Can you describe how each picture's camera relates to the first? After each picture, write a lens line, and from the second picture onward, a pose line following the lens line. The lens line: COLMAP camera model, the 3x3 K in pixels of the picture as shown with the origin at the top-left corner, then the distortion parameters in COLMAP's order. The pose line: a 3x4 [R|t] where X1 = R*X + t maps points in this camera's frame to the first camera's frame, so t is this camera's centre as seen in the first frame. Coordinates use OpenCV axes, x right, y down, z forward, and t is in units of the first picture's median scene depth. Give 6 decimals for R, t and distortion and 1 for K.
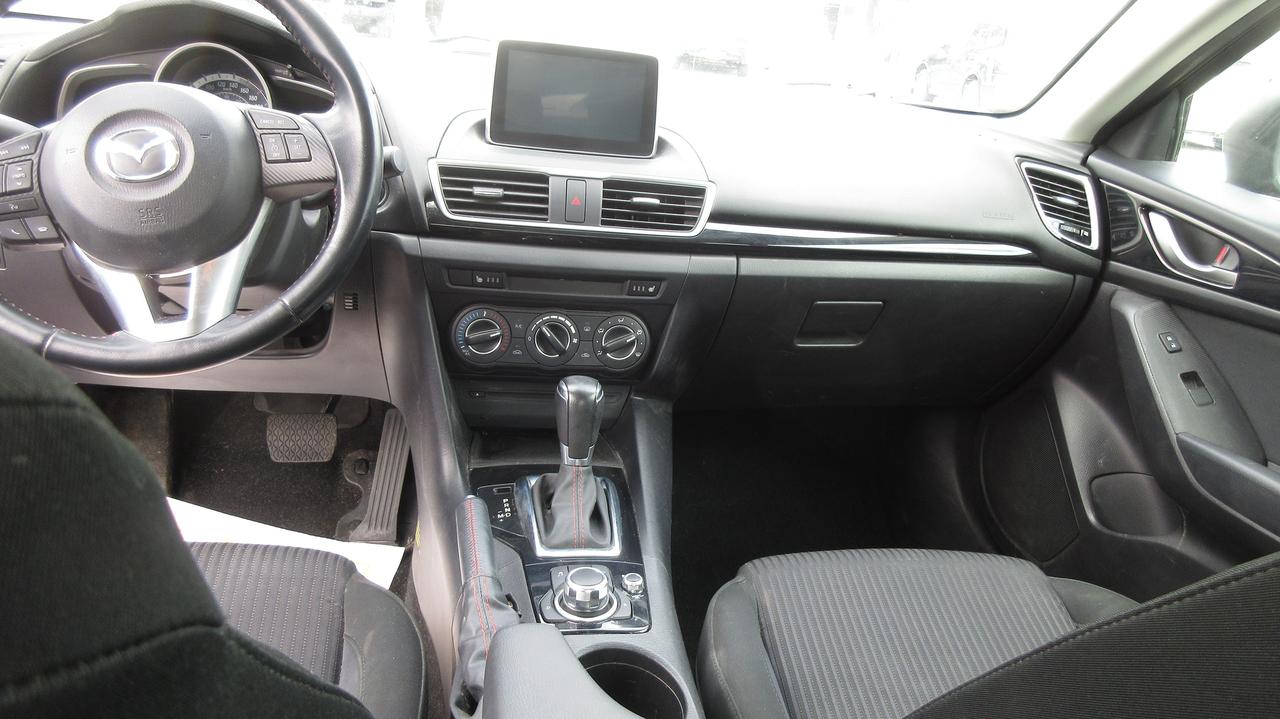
lens RADIAL K [[939.9, 0, 640.8], [0, 939.9, 351.8], [0, 0, 1]] dist [0.003202, 0.000614]
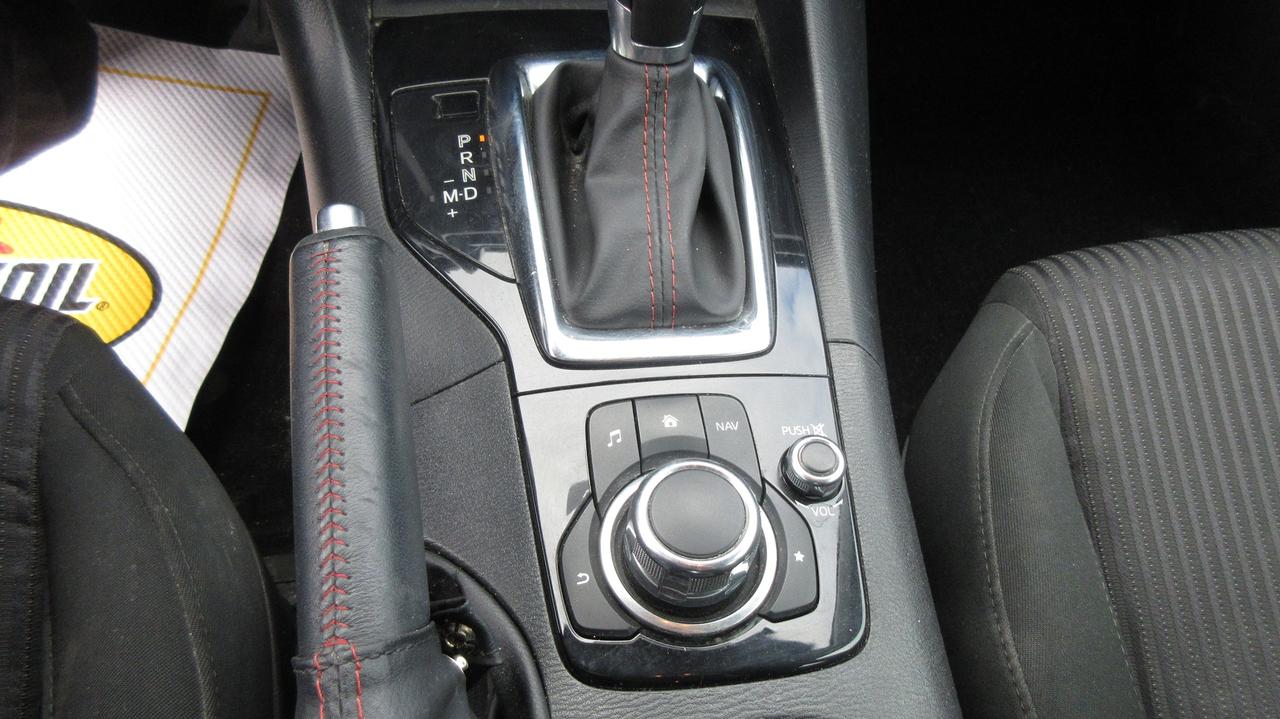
lens RADIAL K [[966.4, 0, 645.9], [0, 966.4, 357.7], [0, 0, 1]] dist [0.015667, -0.007626]
pose [[0.999243, 0.037640, -0.009812, -0.063856], [-0.024685, 0.808570, 0.587882, -0.003188], [0.030062, -0.587195, 0.808887, 0.642885]]
